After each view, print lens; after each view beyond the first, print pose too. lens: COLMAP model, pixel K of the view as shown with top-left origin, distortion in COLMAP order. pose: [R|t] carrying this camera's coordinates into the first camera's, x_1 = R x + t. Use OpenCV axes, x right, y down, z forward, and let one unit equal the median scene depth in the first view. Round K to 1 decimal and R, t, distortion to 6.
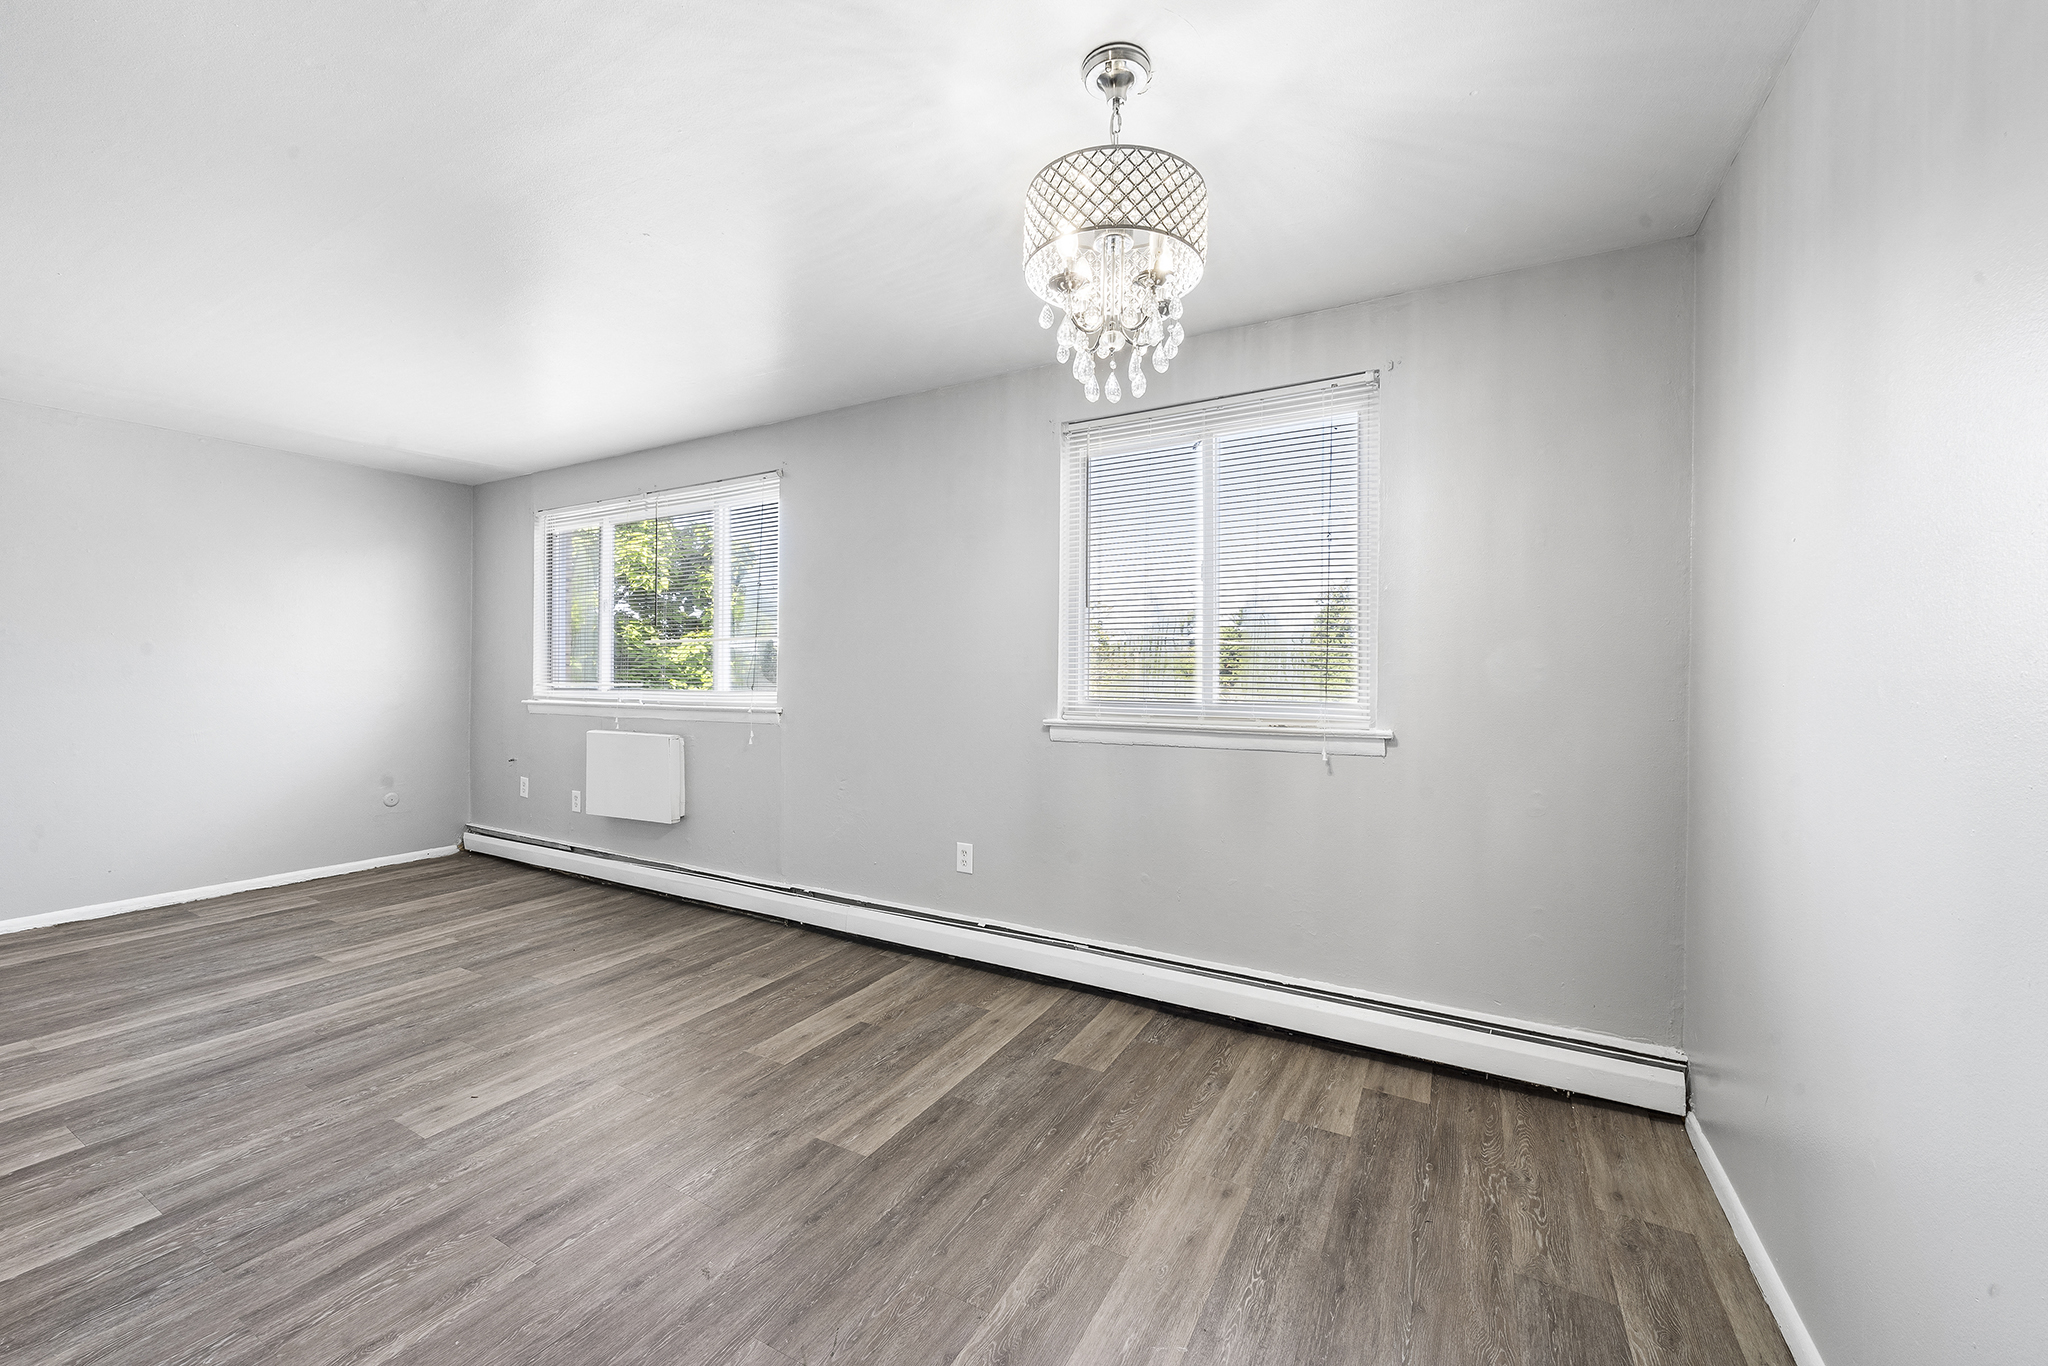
lens RADIAL K [[788.7, 0, 1032.7], [0, 788.7, 676.2], [0, 0, 1]] dist [-0.000396, -0.000531]
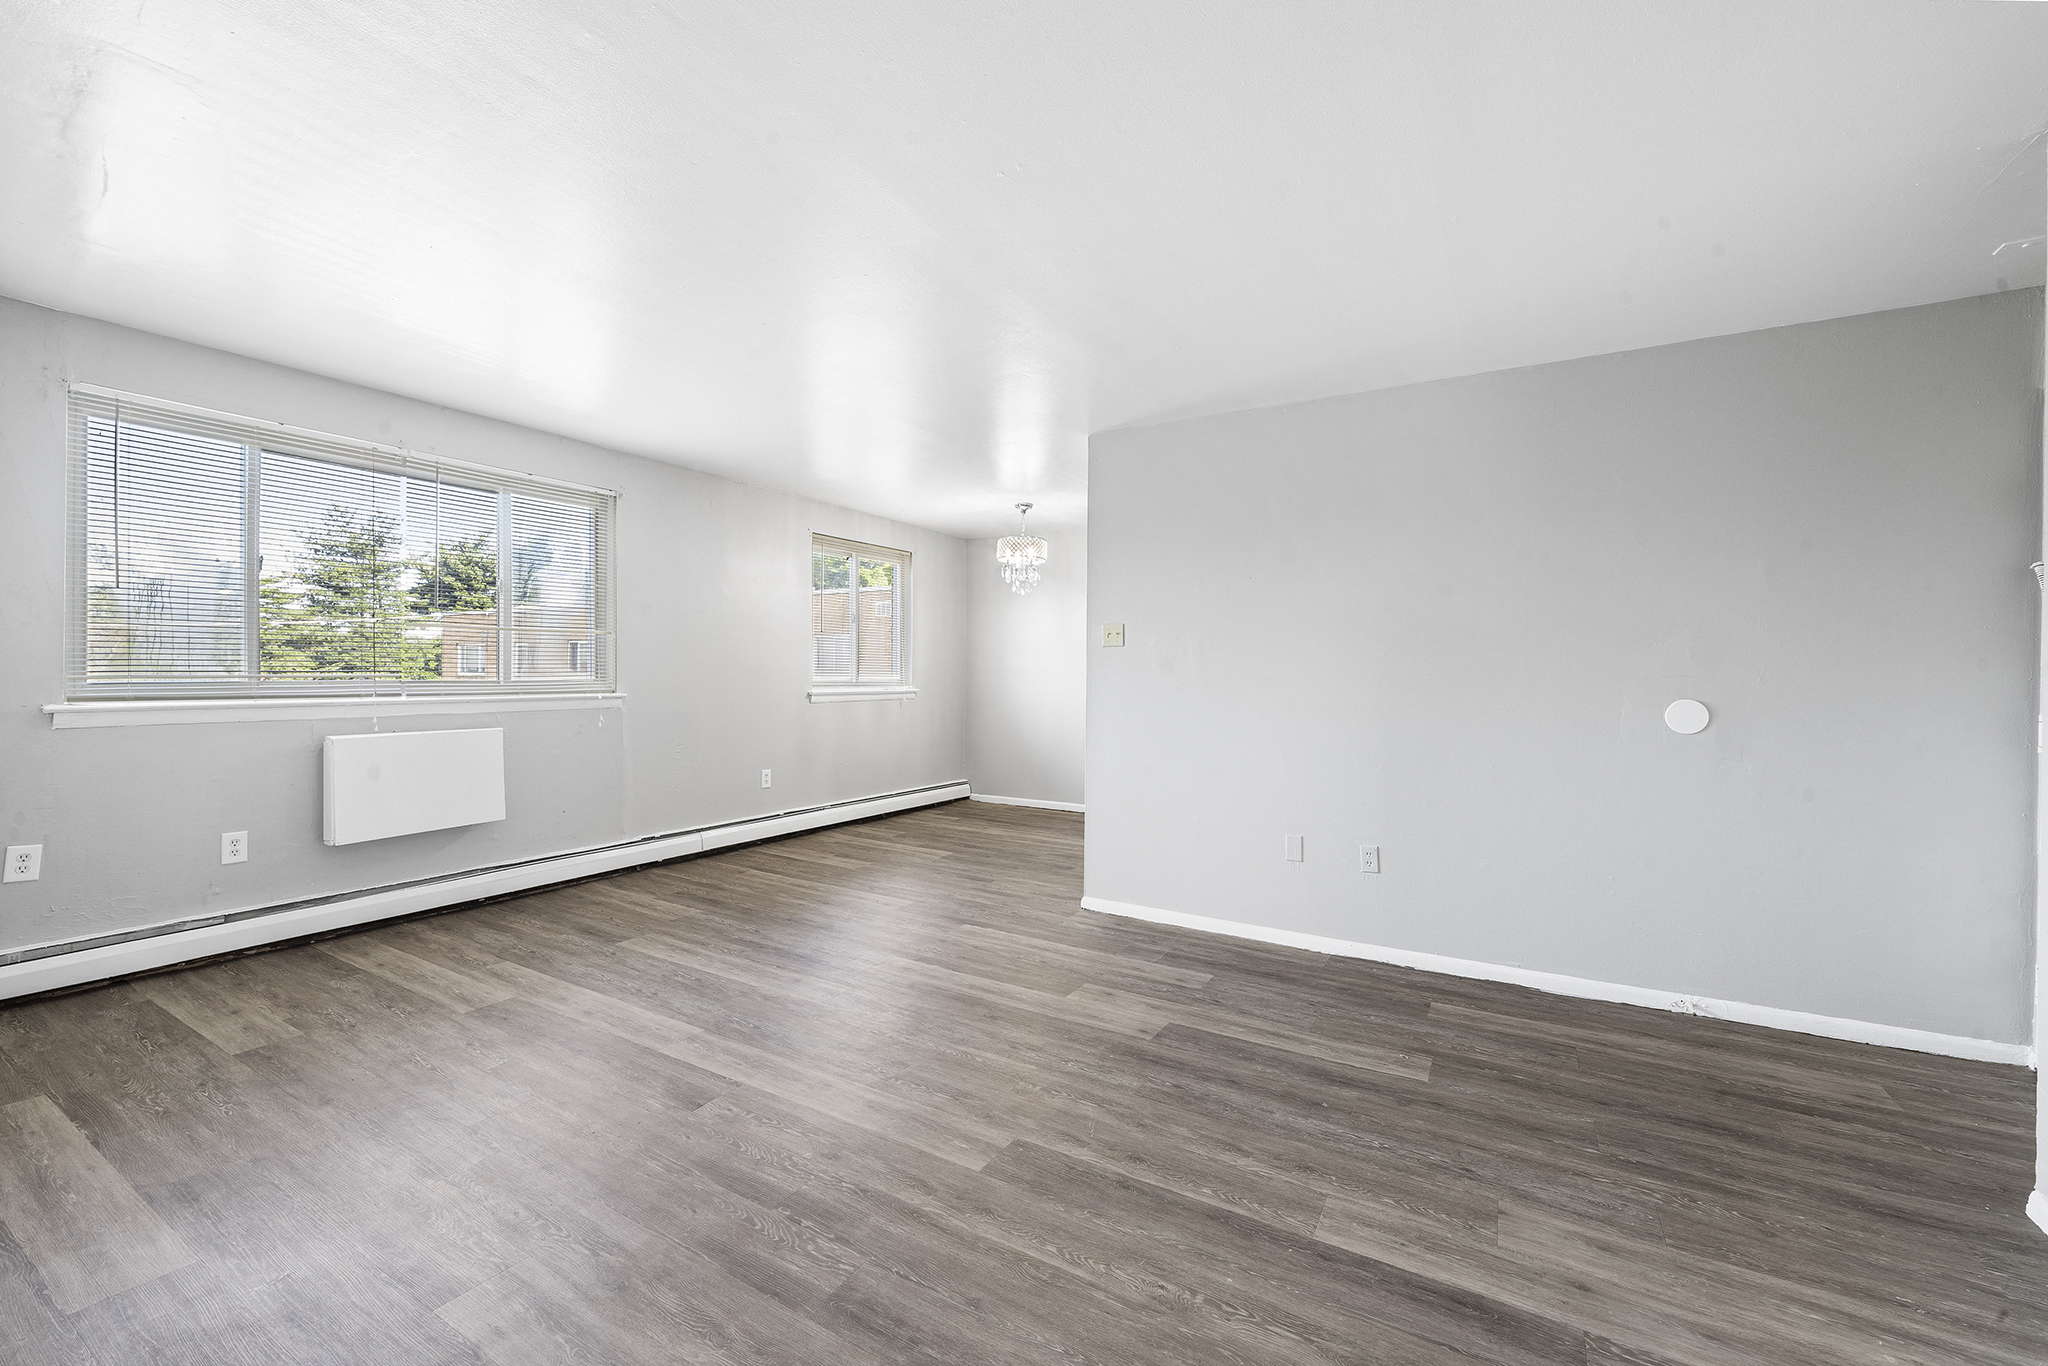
lens RADIAL K [[833.9, 0, 1013.3], [0, 833.9, 676.6], [0, 0, 1]] dist [-0.001643, 0.000358]
pose [[0.049780, -0.015139, 0.998645, -1.603067], [-0.014813, 0.999764, 0.015895, -0.013834], [-0.998650, -0.015585, 0.049544, 0.366866]]
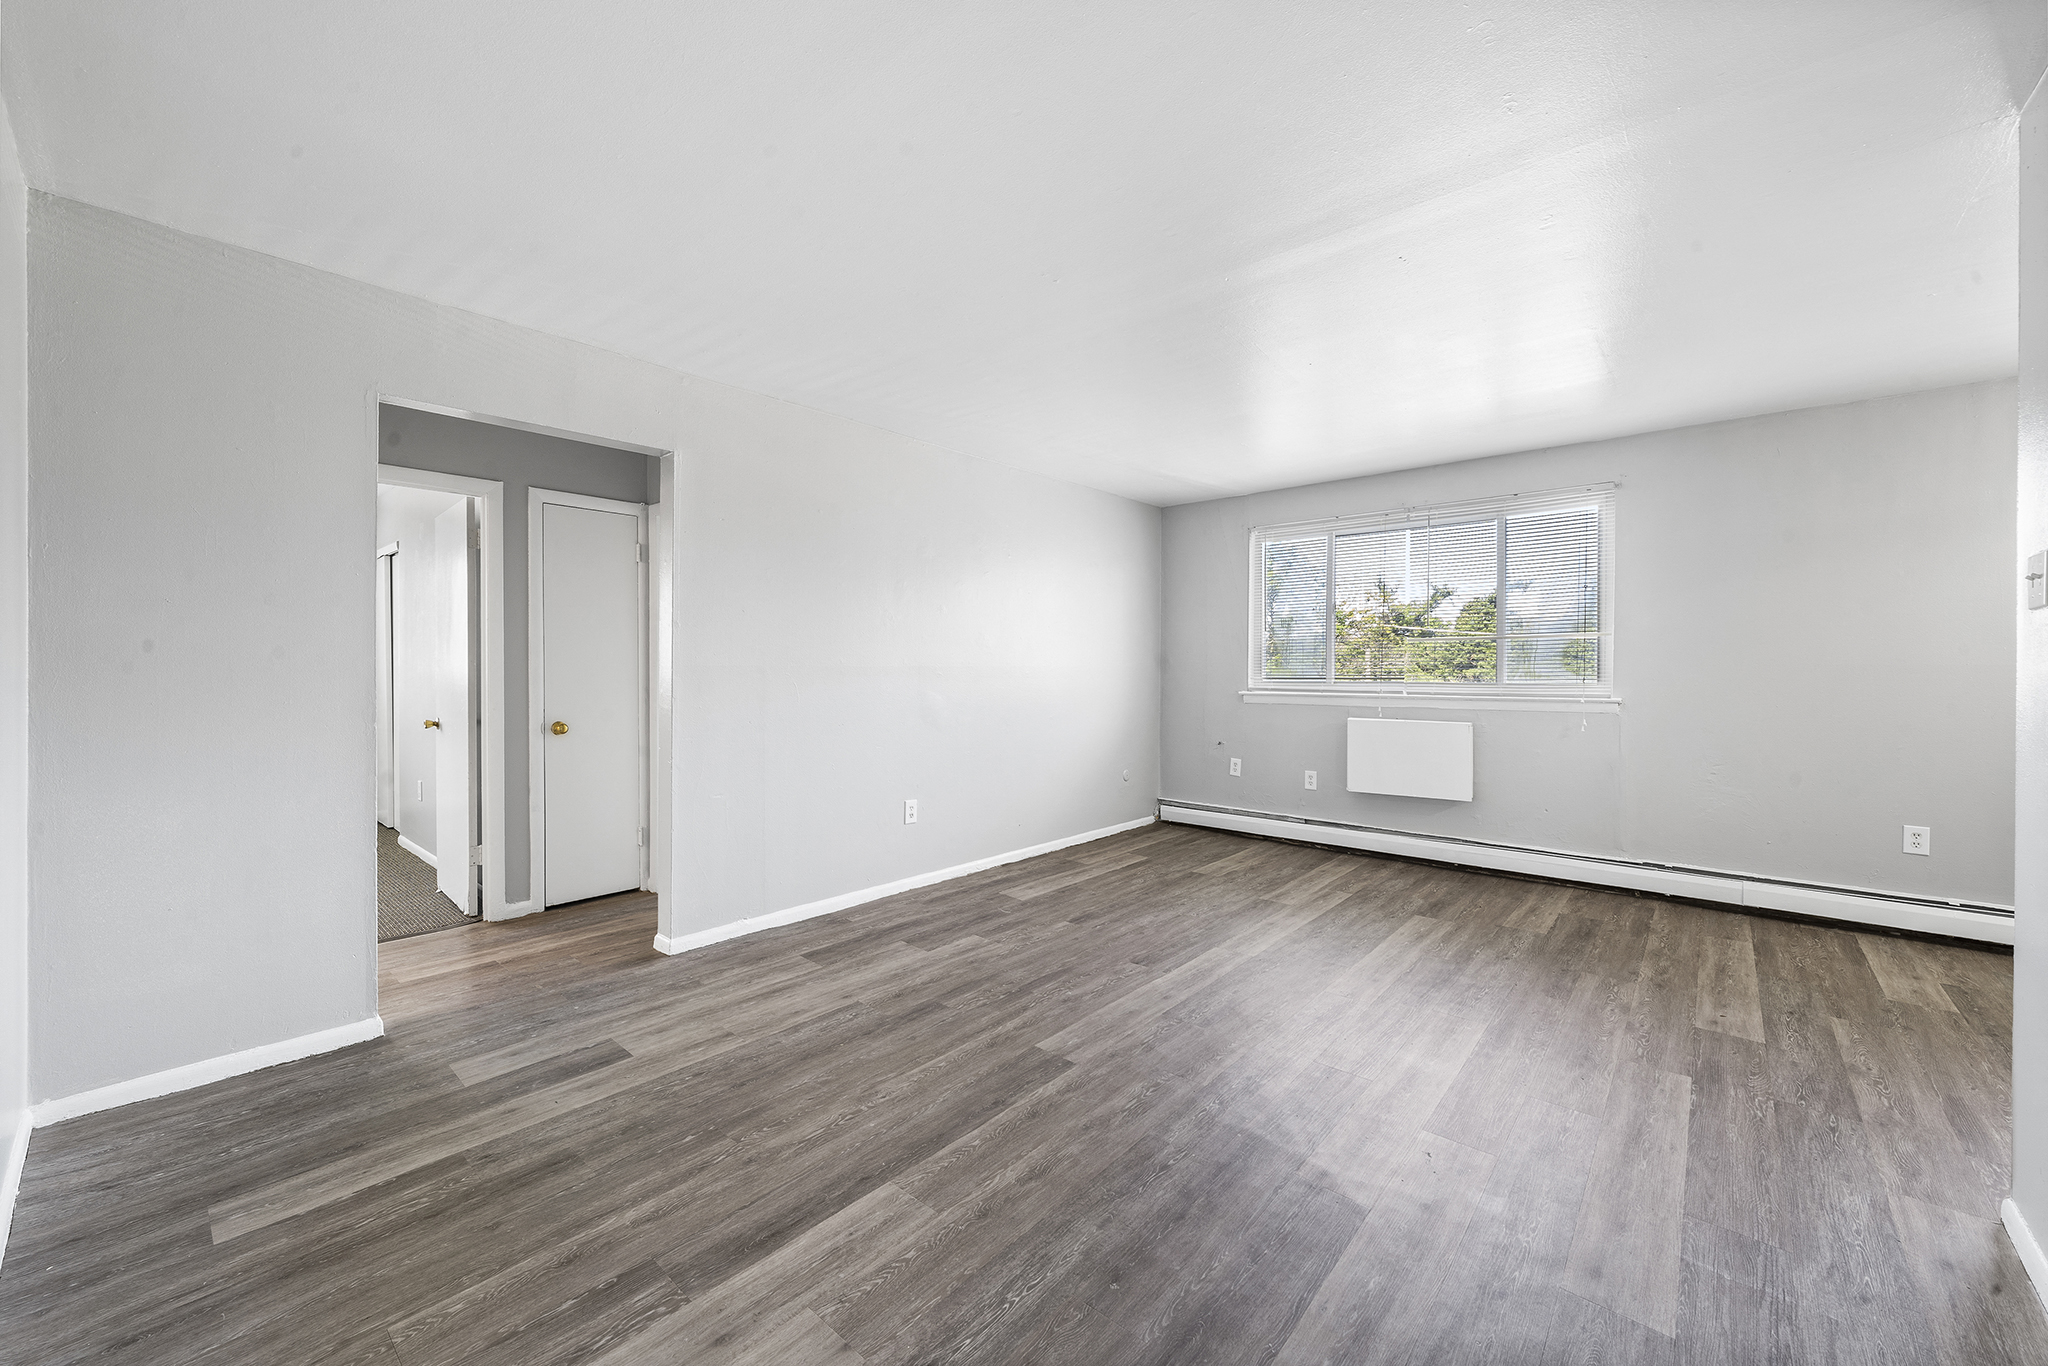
lens RADIAL K [[788.7, 0, 1032.7], [0, 788.7, 676.2], [0, 0, 1]] dist [-0.000396, -0.000531]
pose [[0.974660, -0.007824, -0.223555, -0.905153], [0.010845, 0.999866, 0.012287, -0.014013], [0.223429, -0.014400, 0.974614, -0.262885]]
